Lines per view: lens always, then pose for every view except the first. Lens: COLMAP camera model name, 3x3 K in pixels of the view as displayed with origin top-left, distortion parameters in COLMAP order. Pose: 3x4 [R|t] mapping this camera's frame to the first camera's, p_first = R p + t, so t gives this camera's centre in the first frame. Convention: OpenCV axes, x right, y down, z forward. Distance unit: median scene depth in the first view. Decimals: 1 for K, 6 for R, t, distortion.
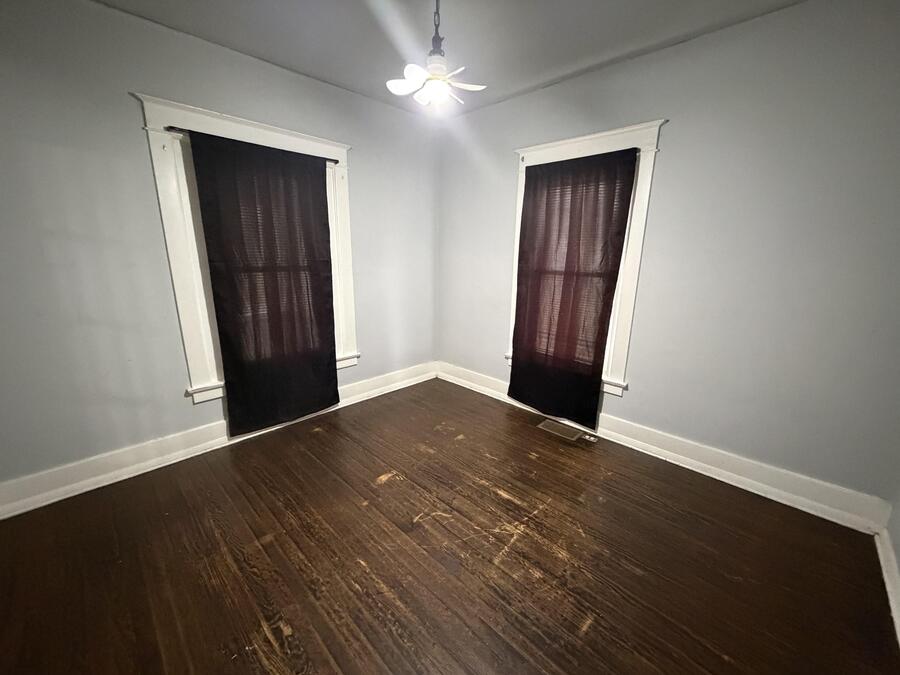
lens RADIAL K [[357.3, 0, 450.0], [0, 357.3, 337.5], [0, 0, 1]] dist [-0.000674, 0.000074]
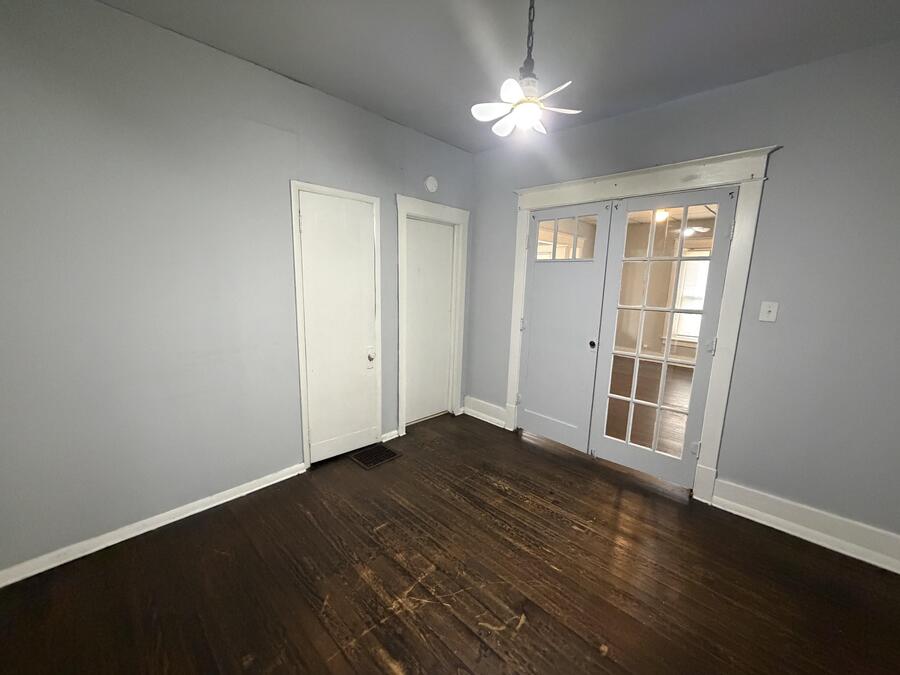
lens RADIAL K [[357.3, 0, 450.0], [0, 357.3, 337.5], [0, 0, 1]] dist [-0.000674, 0.000074]
pose [[-0.999311, -0.036018, -0.008998, 0.107640], [-0.036632, 0.917266, 0.396587, -0.421398], [-0.006031, 0.396643, -0.917953, 1.645673]]
